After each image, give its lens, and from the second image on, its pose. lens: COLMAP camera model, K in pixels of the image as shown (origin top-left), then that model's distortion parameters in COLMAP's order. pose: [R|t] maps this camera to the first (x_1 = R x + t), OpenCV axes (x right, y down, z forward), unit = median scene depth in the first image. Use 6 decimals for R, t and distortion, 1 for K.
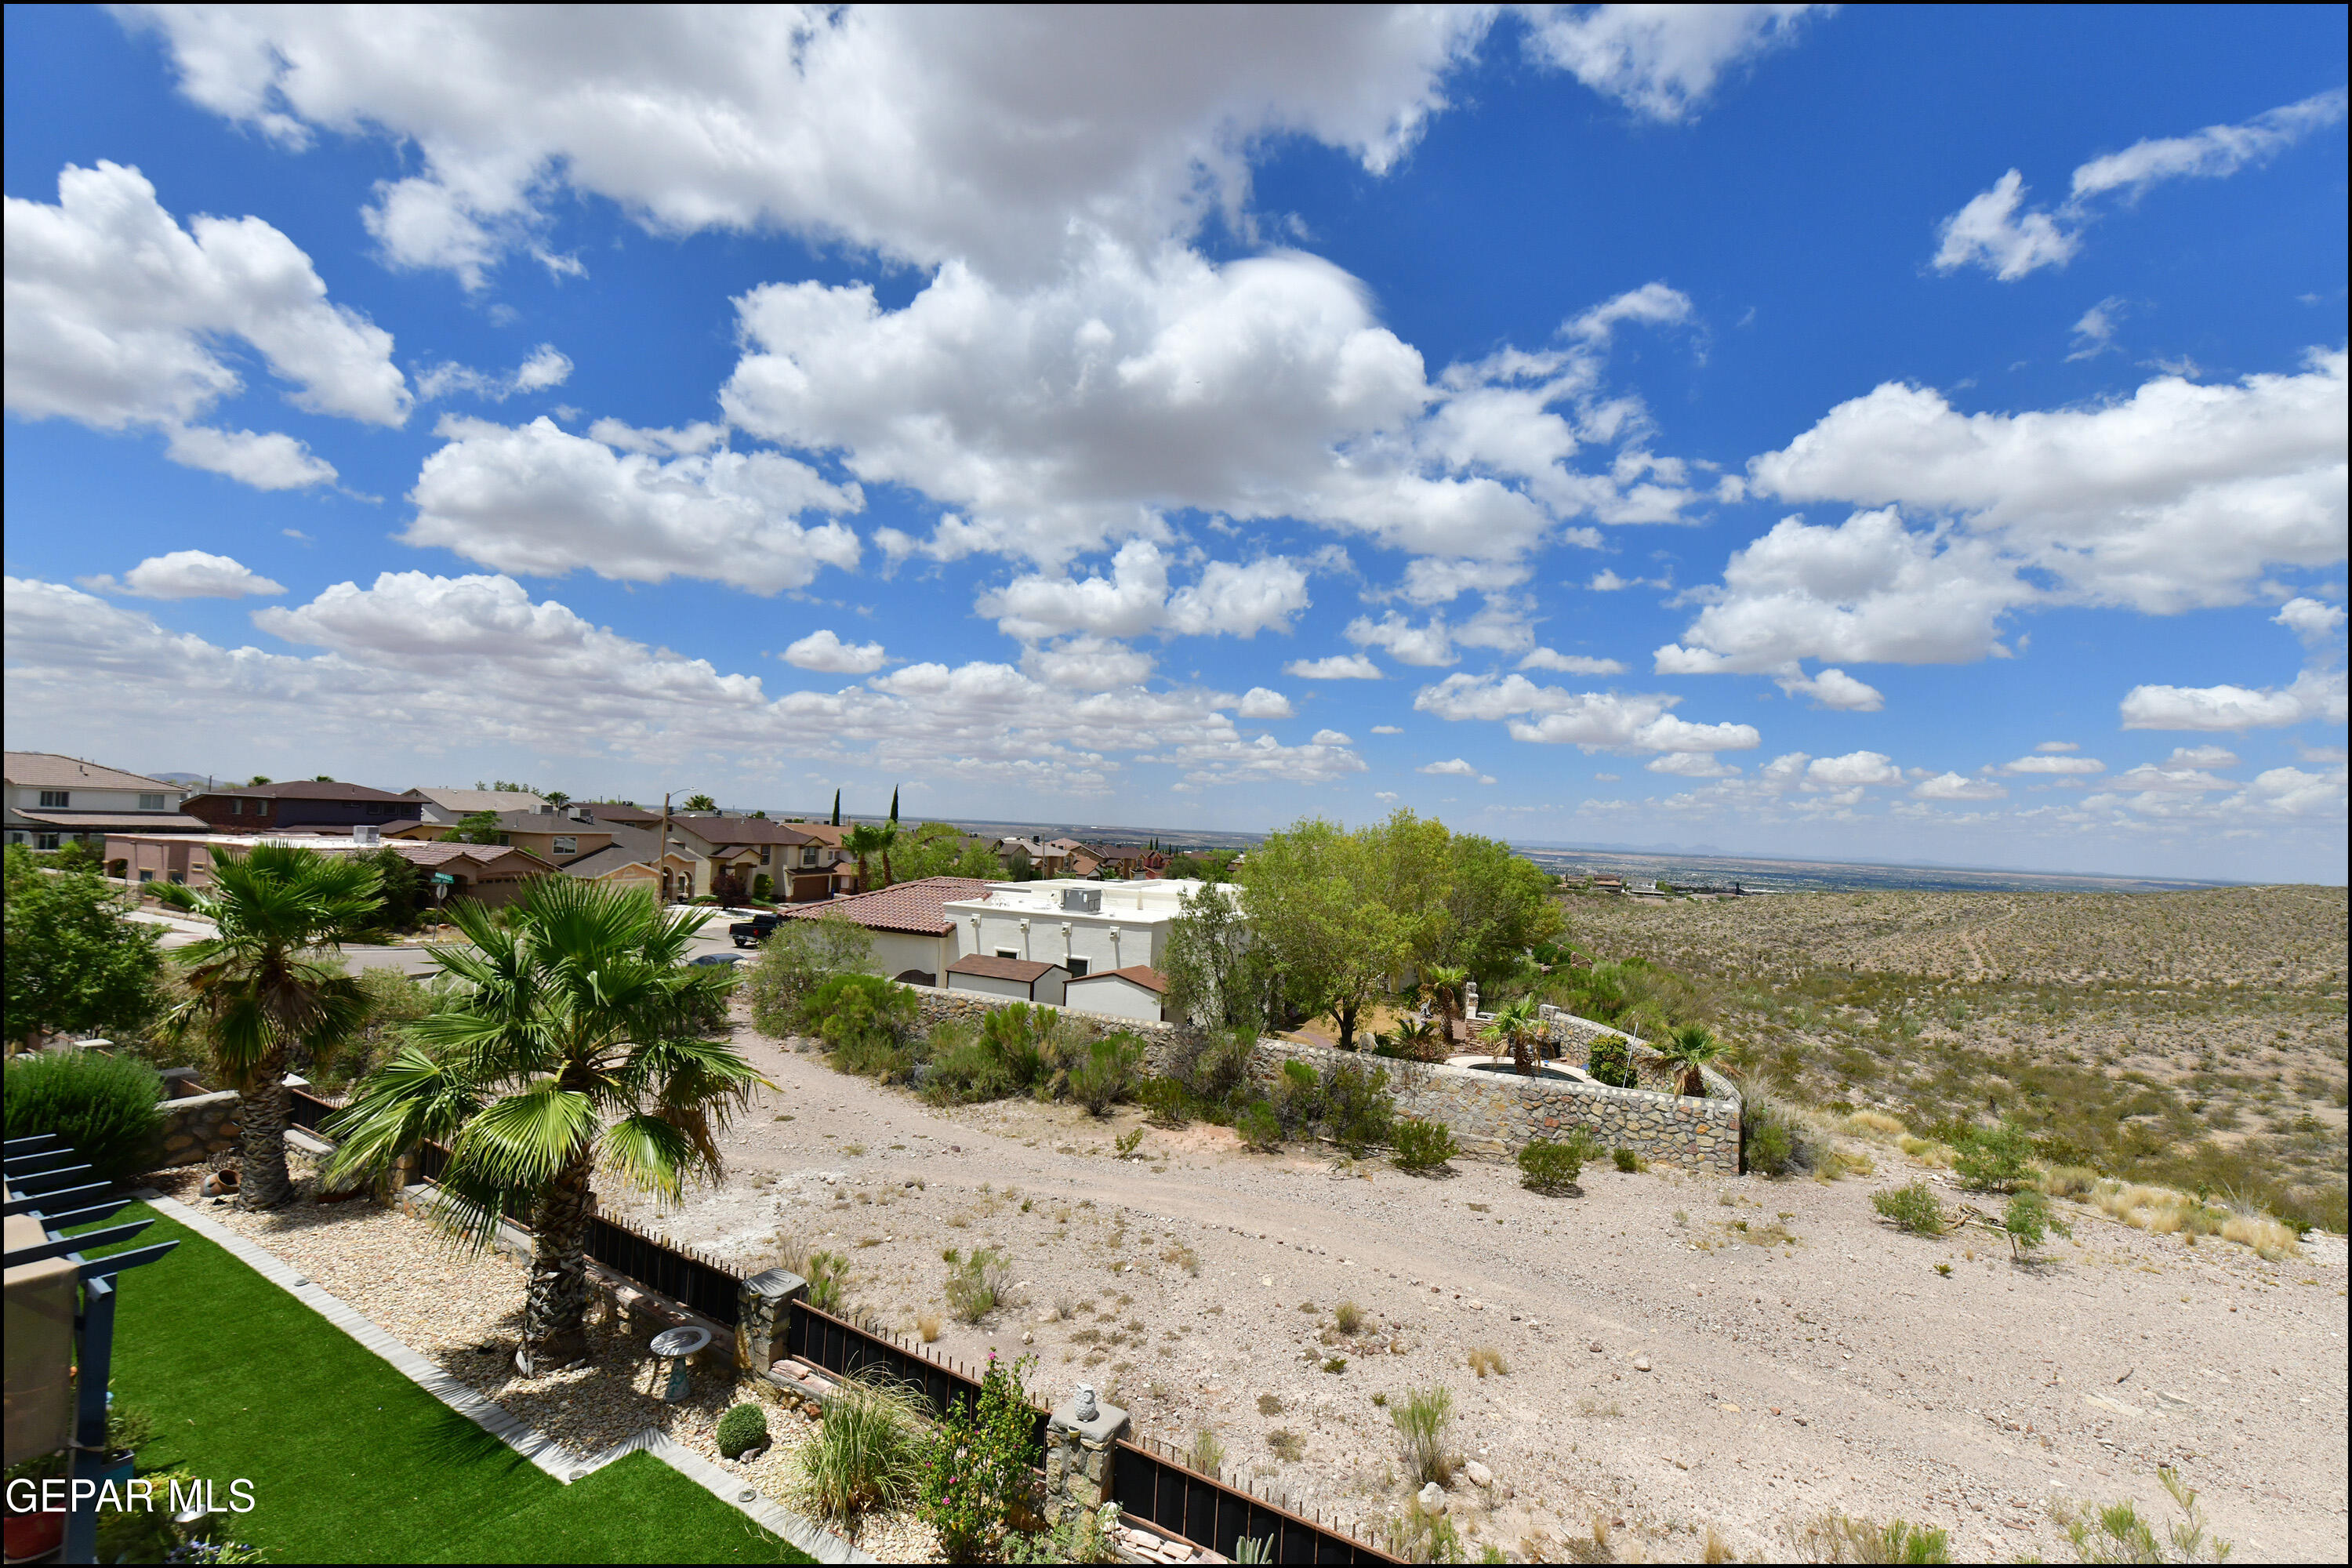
lens RADIAL K [[944.4, 0, 1192.3], [0, 944.4, 786.1], [0, 0, 1]] dist [-0.005636, -0.000976]
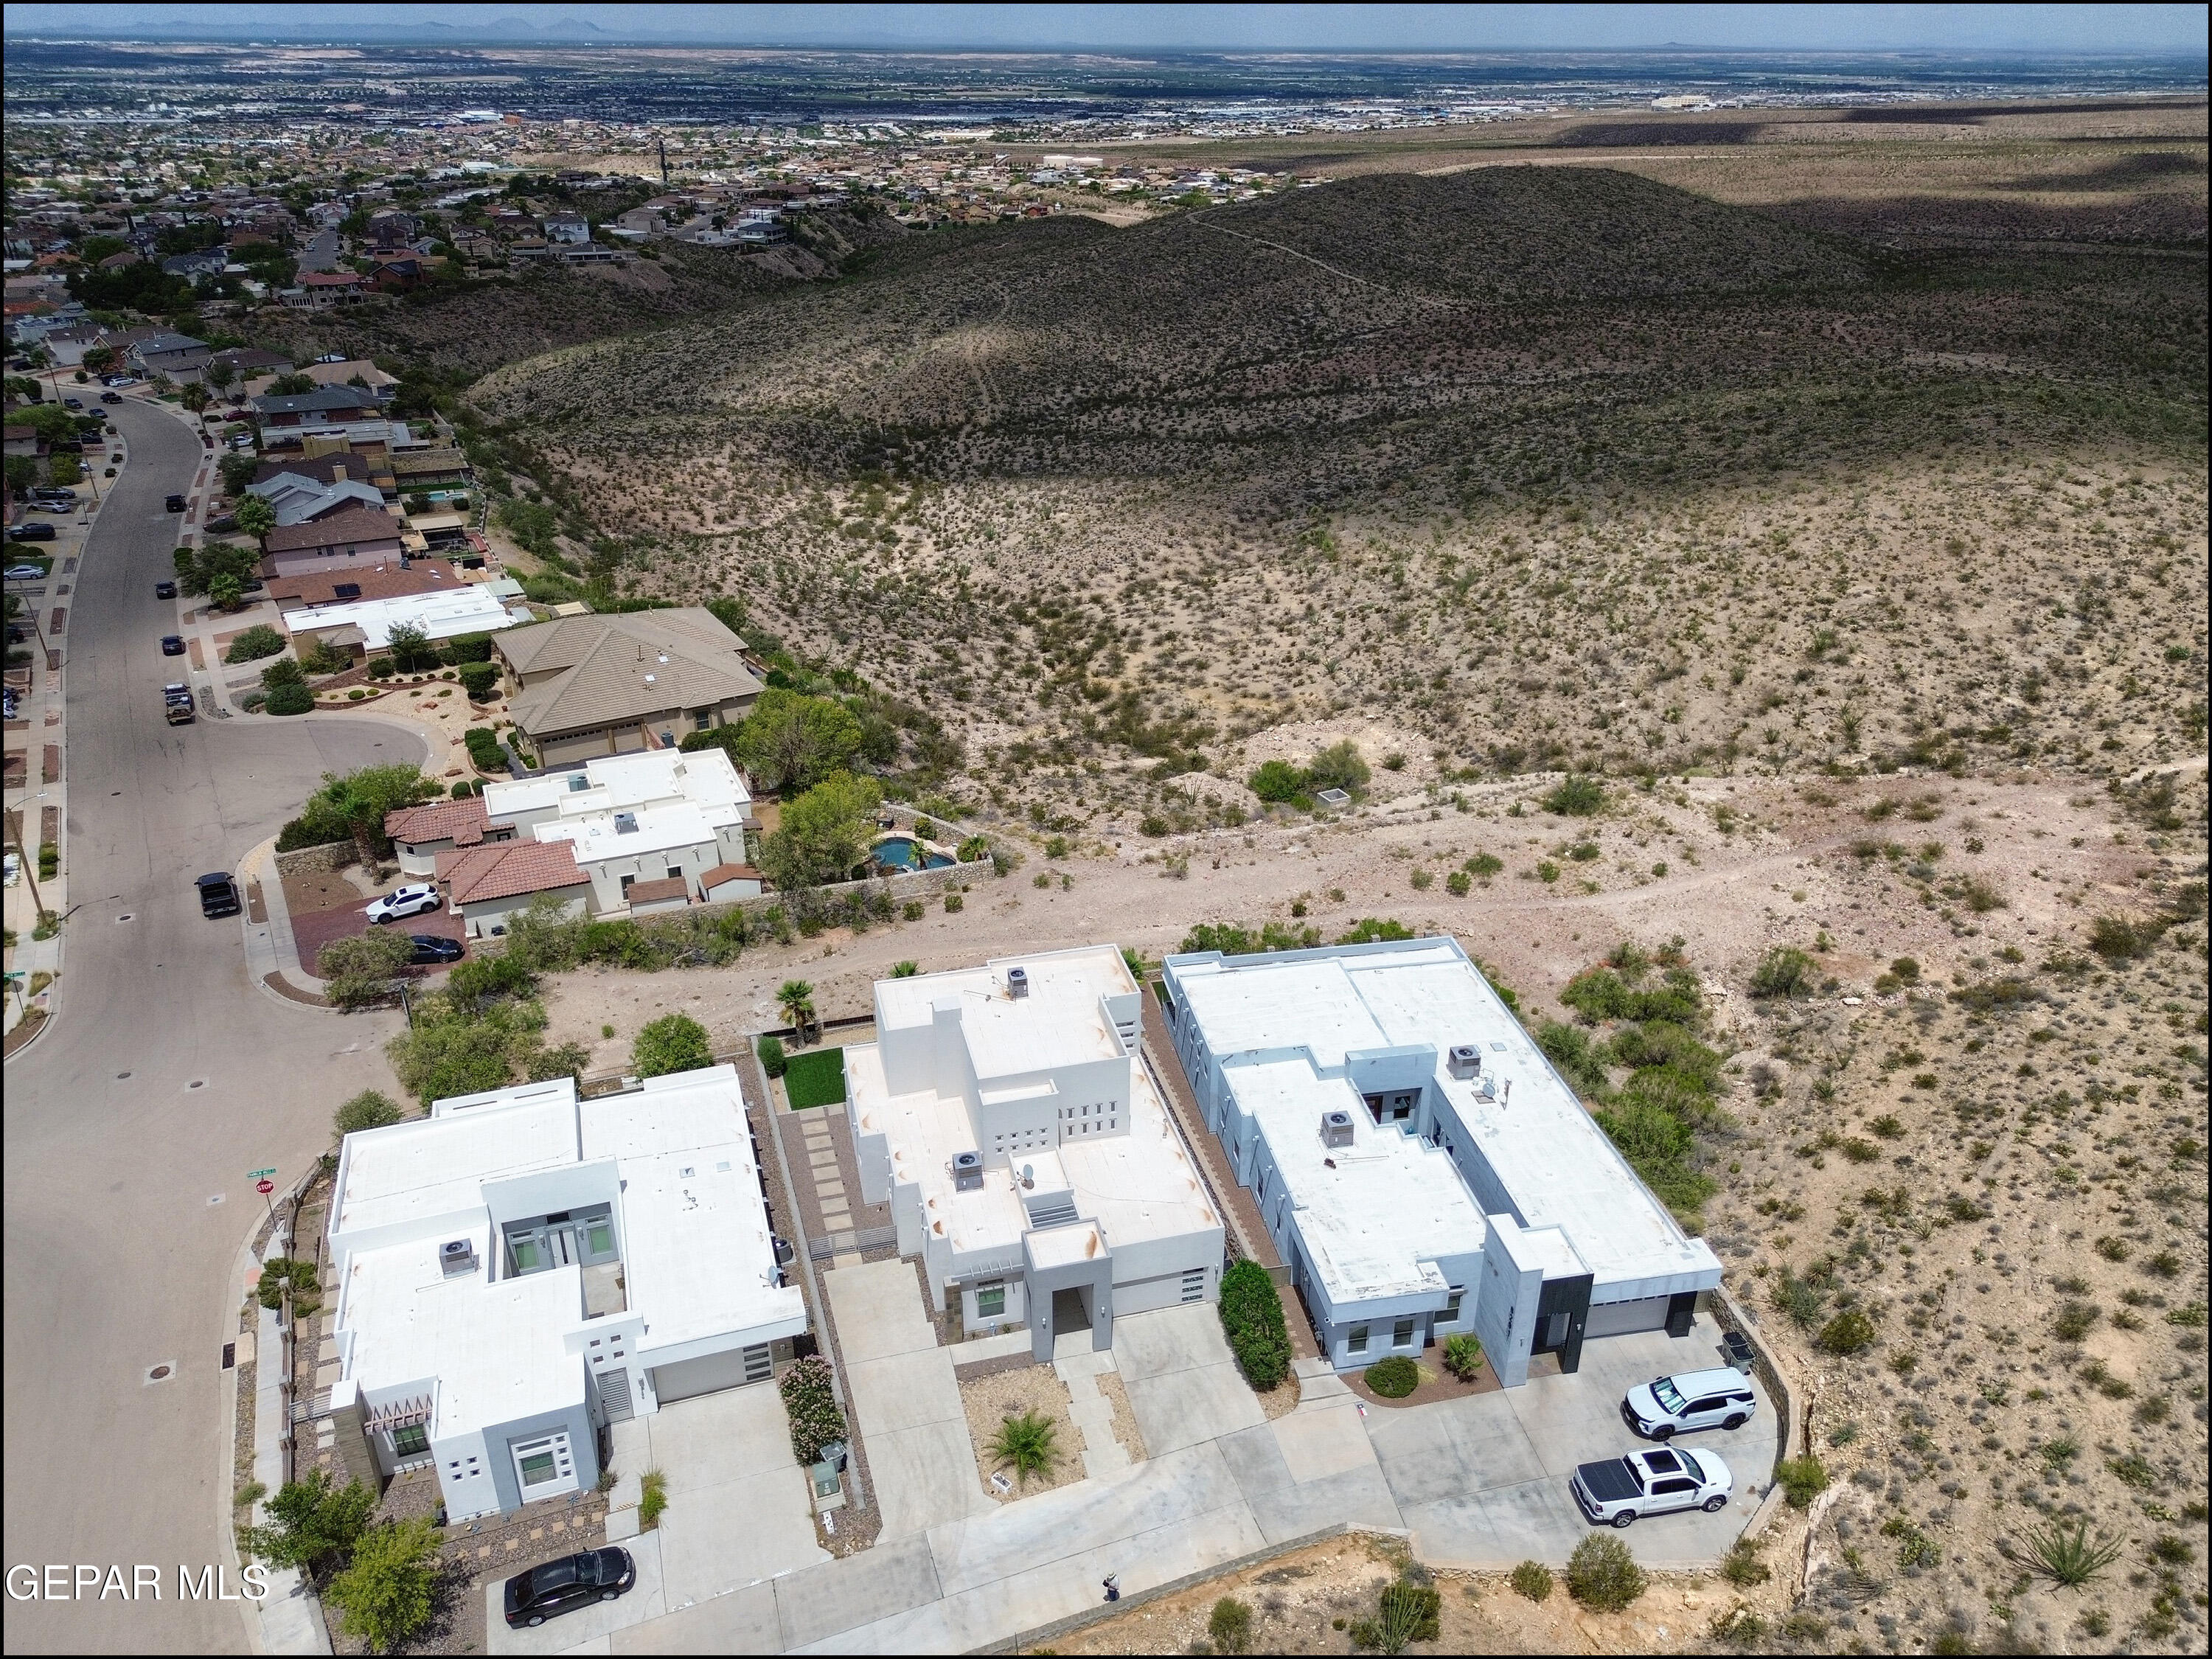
lens RADIAL K [[1559.2, 0, 1109.0], [0, 1559.2, 835.1], [0, 0, 1]] dist [0.056635, -0.044923]
pose [[0.705105, -0.353465, 0.614728, -1.458918], [-0.003778, 0.865024, 0.501717, -1.482491], [-0.709093, -0.356085, 0.608597, -1.508903]]
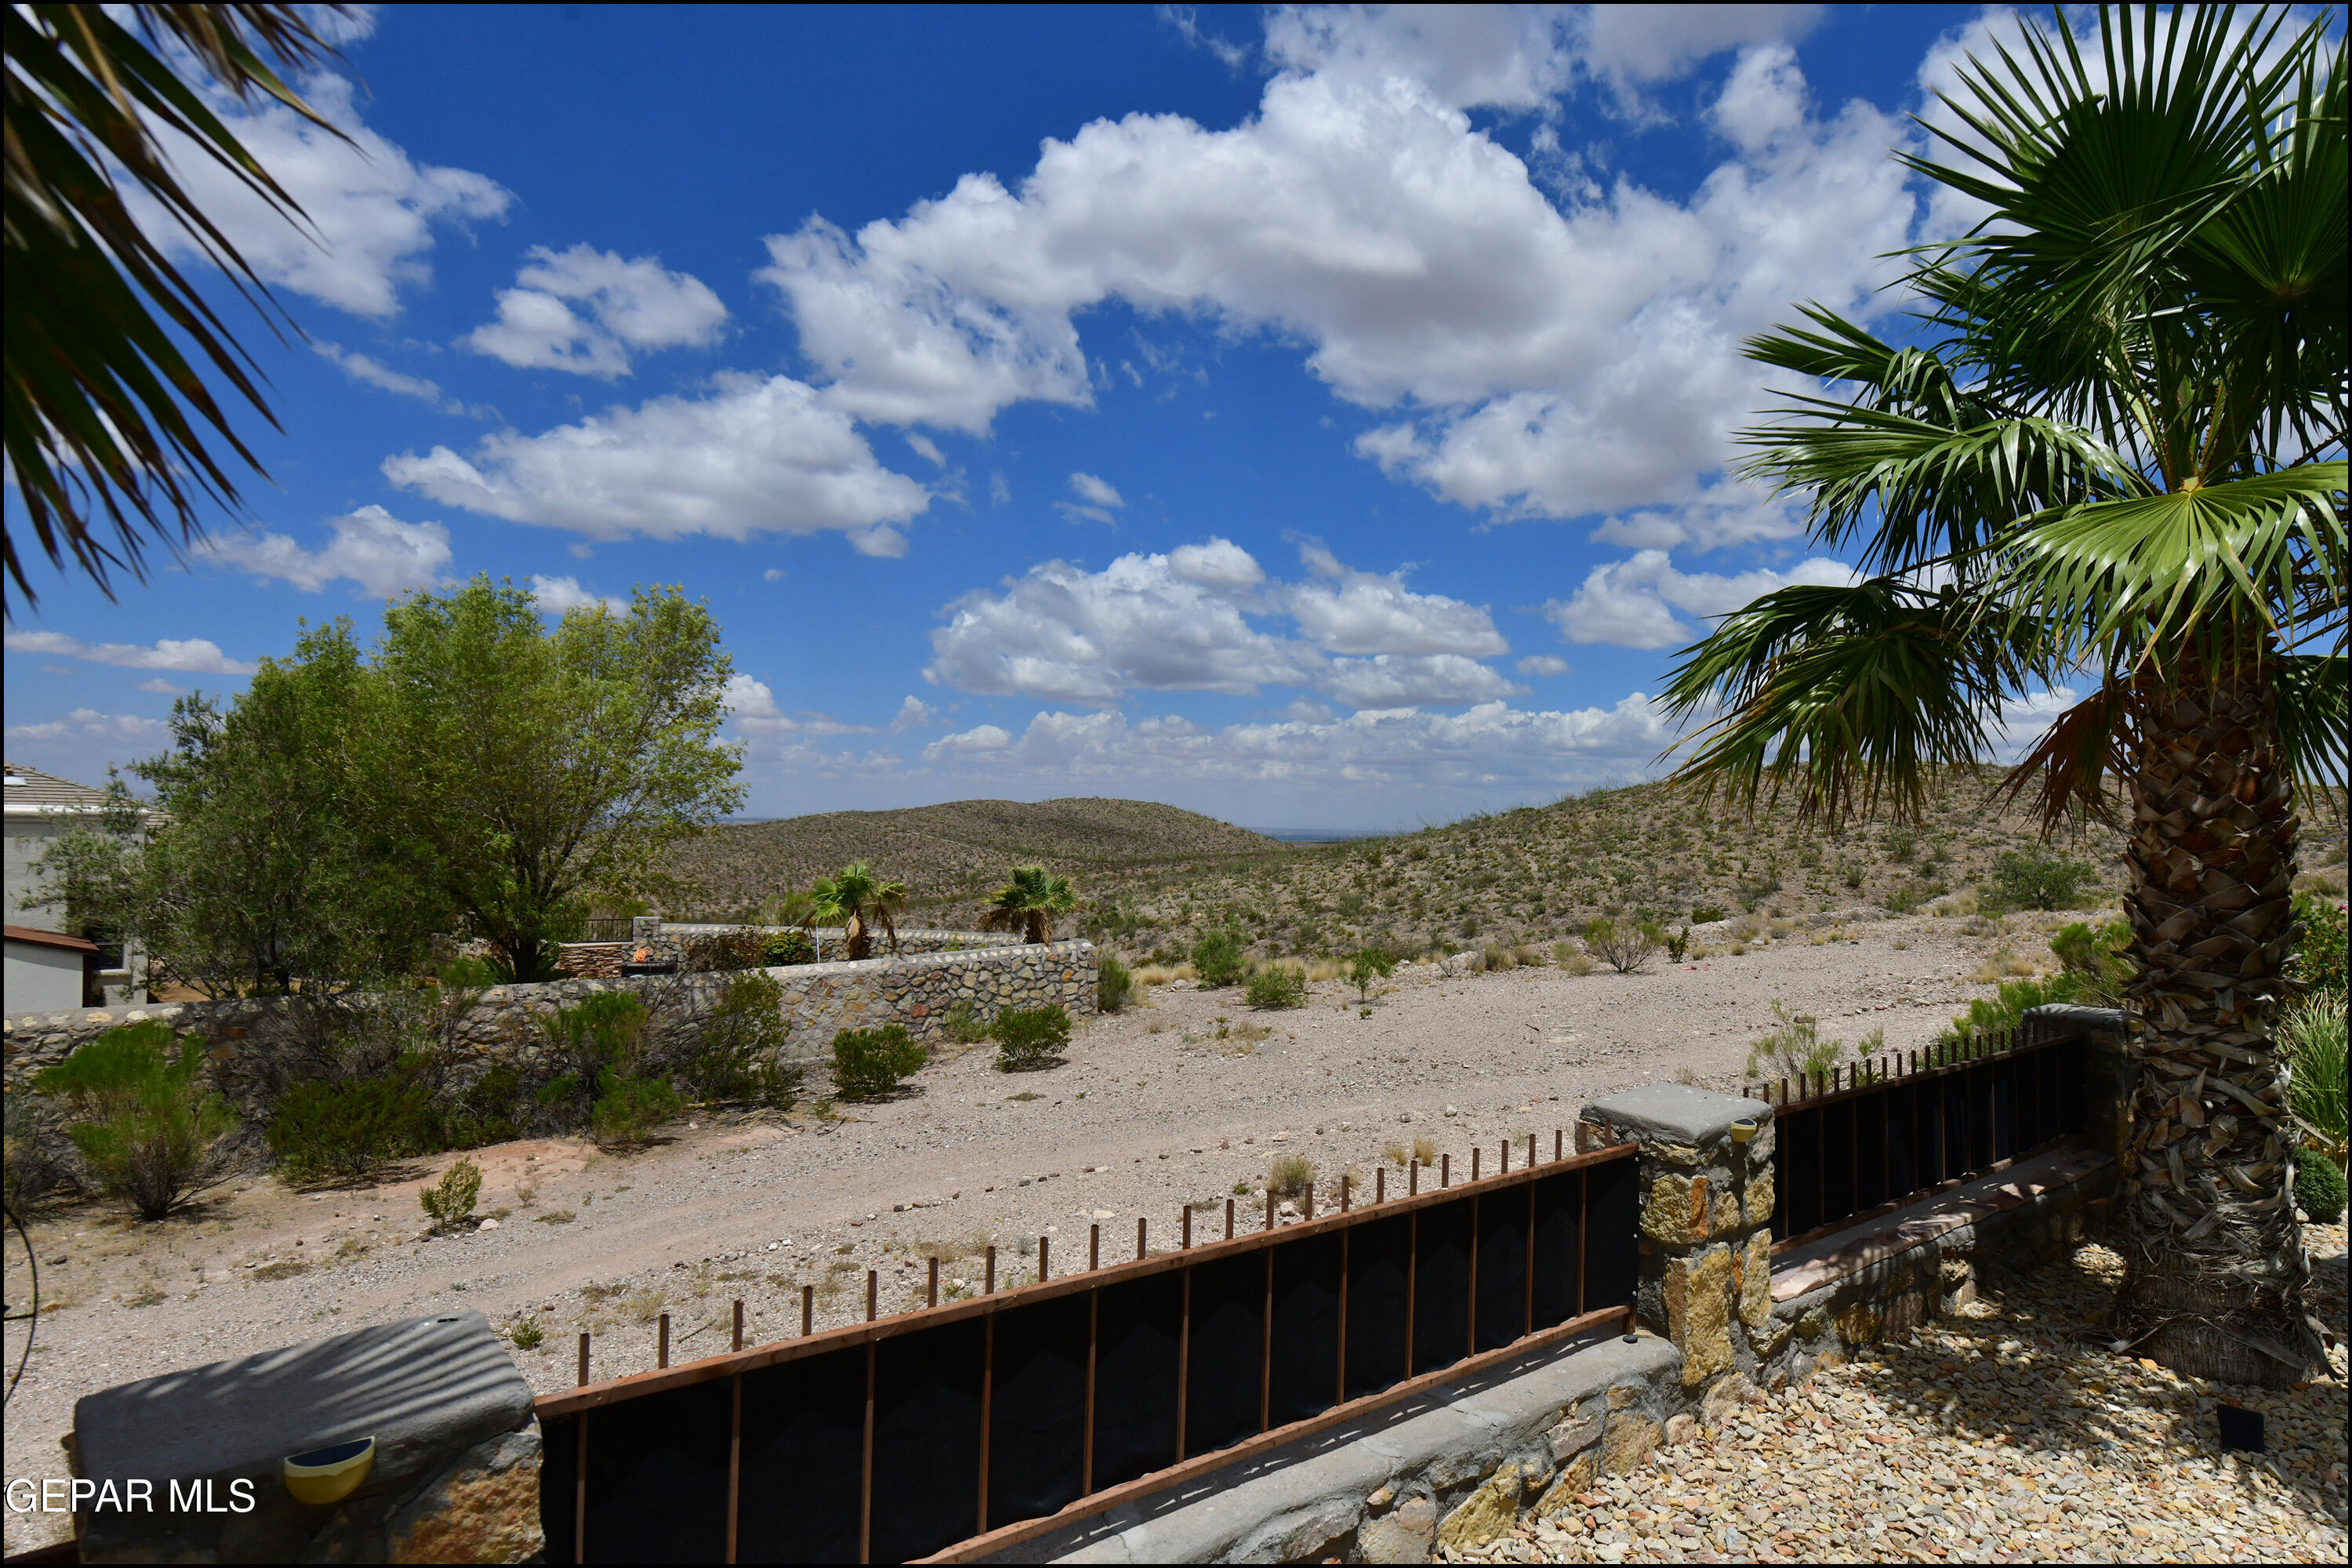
lens RADIAL K [[1256.0, 0, 1220.1], [0, 1256.0, 816.6], [0, 0, 1]] dist [0.004683, 0.000143]
pose [[0.382967, -0.037286, 0.923009, -0.310391], [-0.040516, 0.997546, 0.057108, 0.096830], [-0.922873, -0.059267, 0.380516, 0.290772]]
